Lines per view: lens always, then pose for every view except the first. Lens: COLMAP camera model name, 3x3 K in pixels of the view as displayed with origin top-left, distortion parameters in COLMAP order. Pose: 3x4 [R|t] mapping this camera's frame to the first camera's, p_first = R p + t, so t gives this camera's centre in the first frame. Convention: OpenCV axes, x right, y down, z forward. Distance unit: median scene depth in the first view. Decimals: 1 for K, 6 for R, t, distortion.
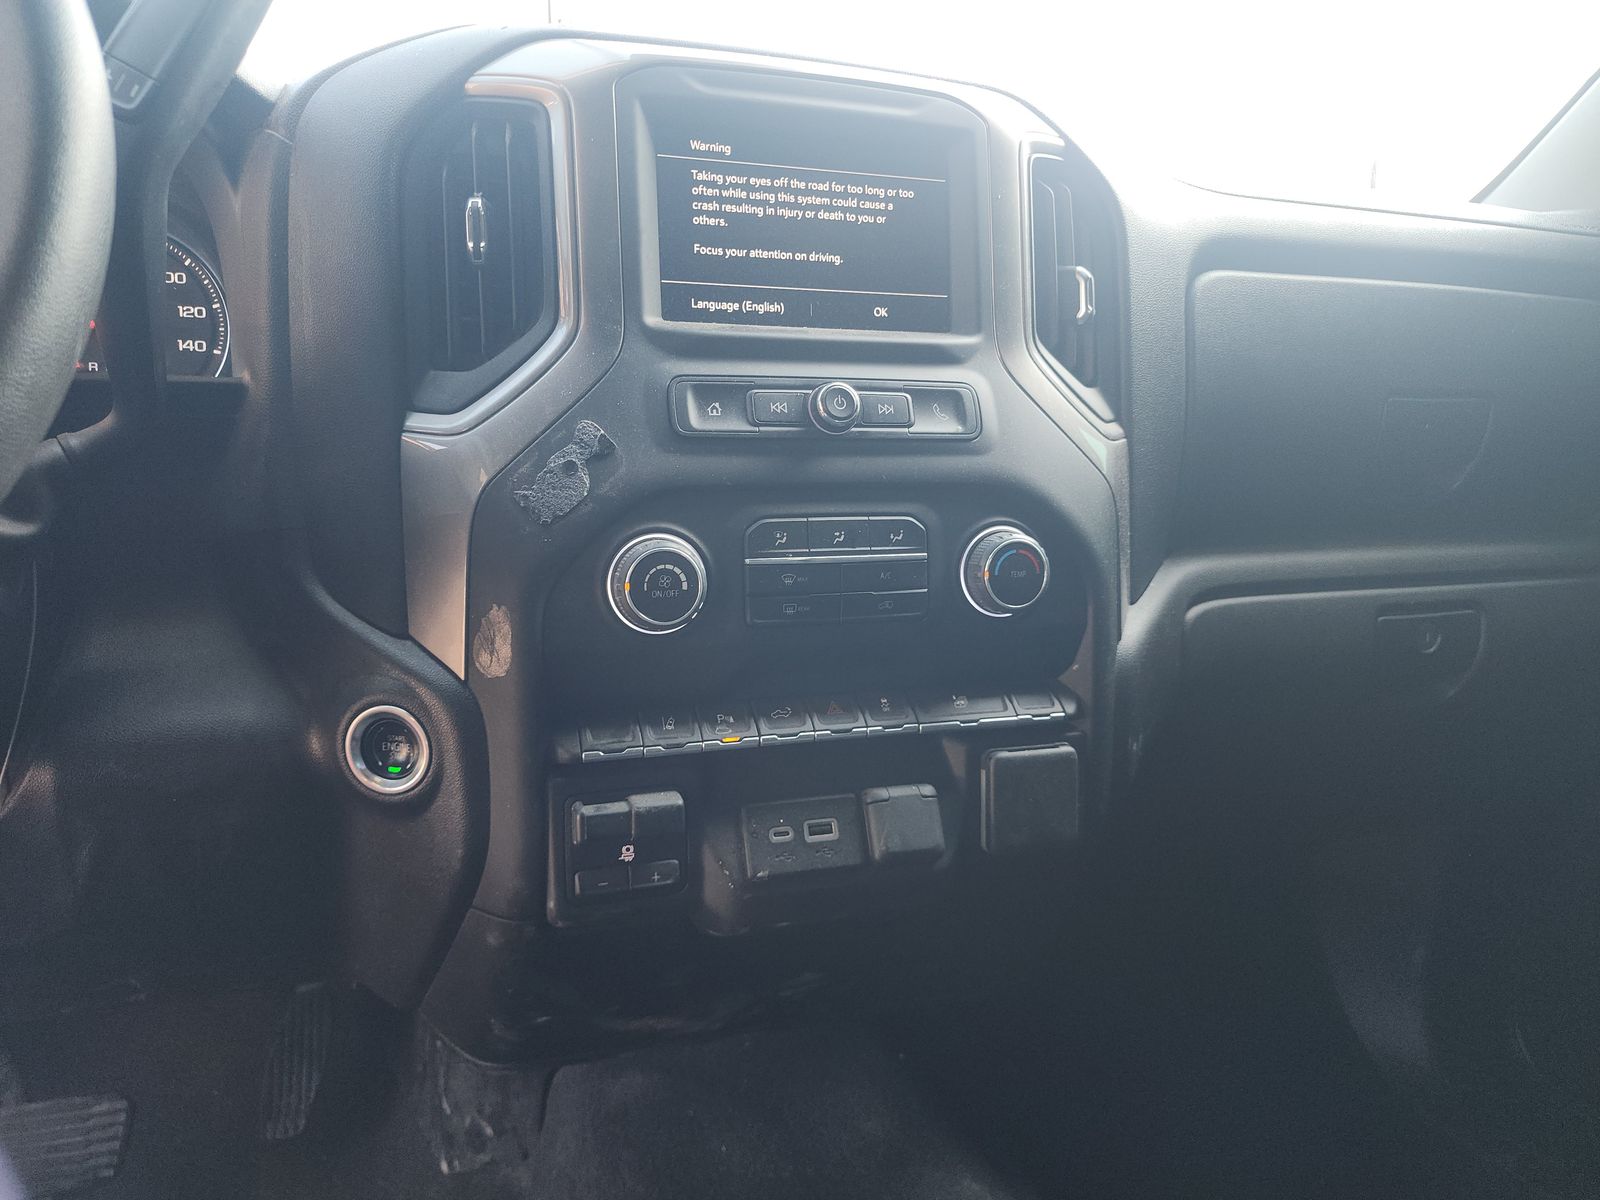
lens RADIAL K [[1205.4, 0, 800.0], [0, 1205.4, 600.0], [0, 0, 1]] dist [0.001104, -0.003808]
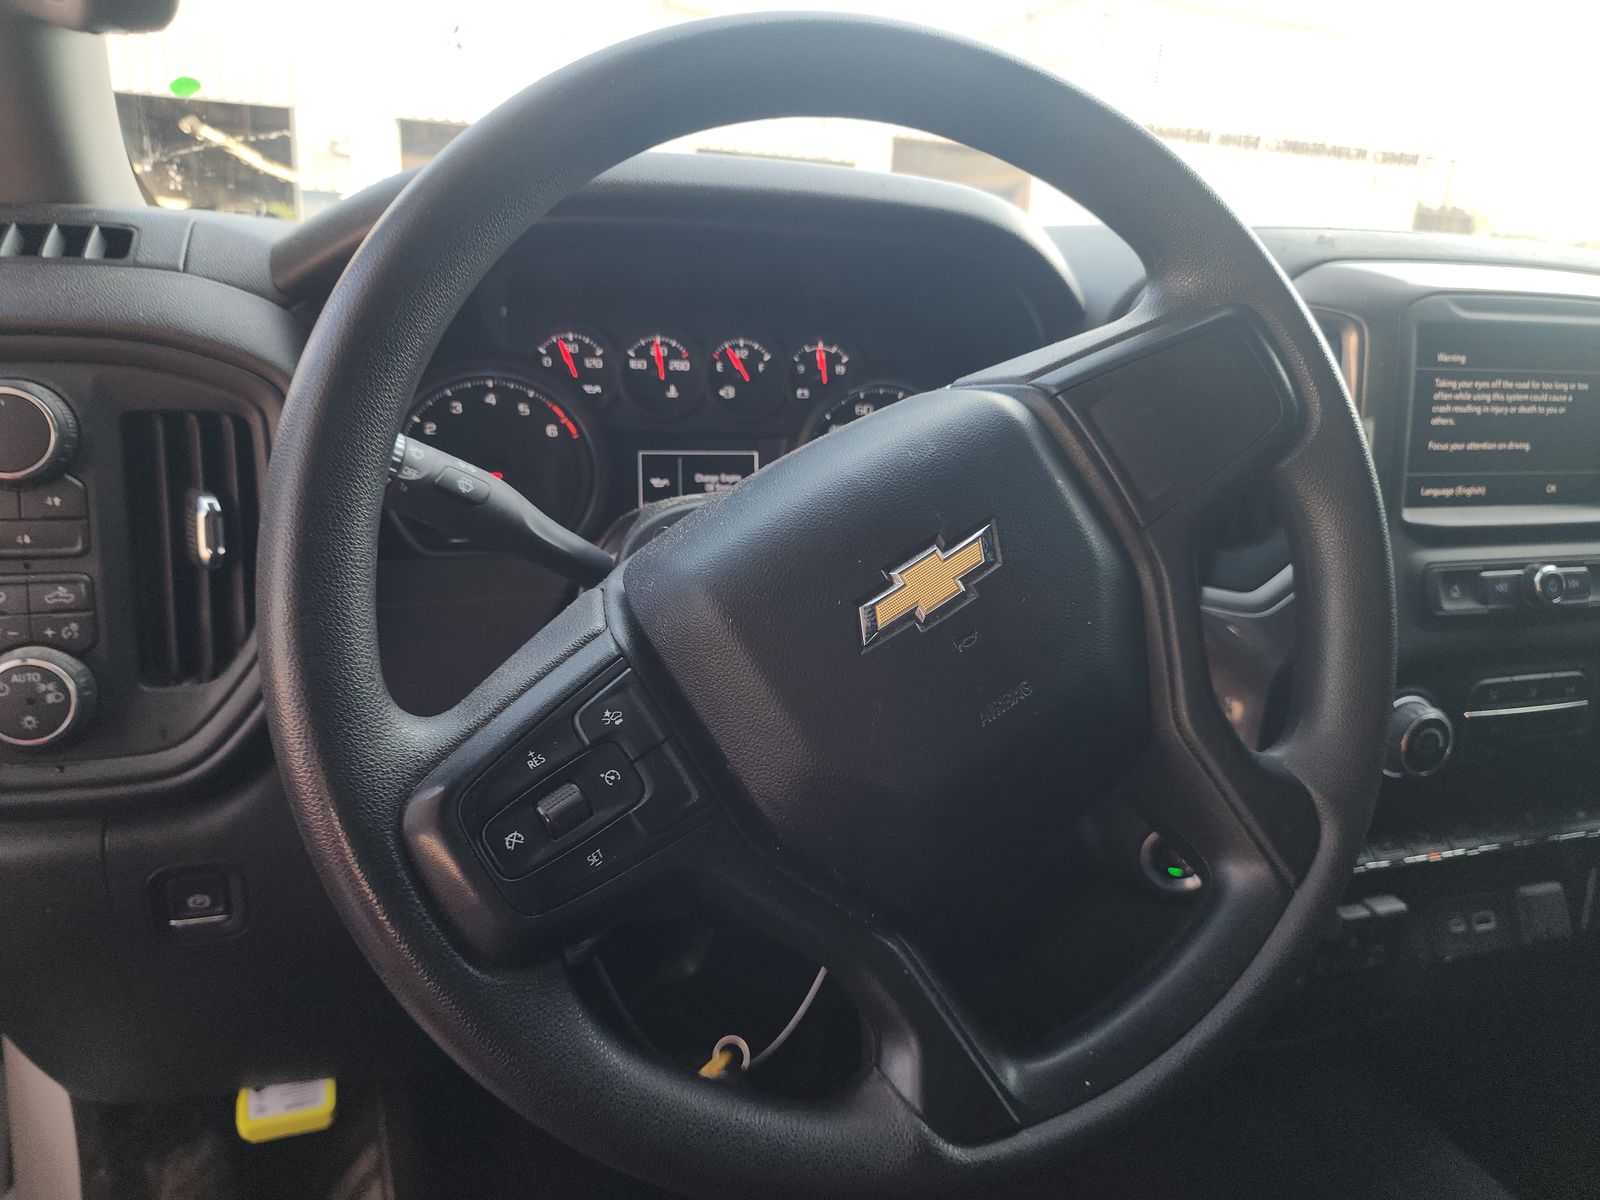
lens RADIAL K [[1205.4, 0, 800.0], [0, 1205.4, 600.0], [0, 0, 1]] dist [0.001104, -0.003808]
pose [[0.998955, 0.041153, -0.019904, -0.663845], [-0.038464, 0.991966, 0.120519, -0.255474], [0.024704, -0.119627, 0.992512, -0.204203]]
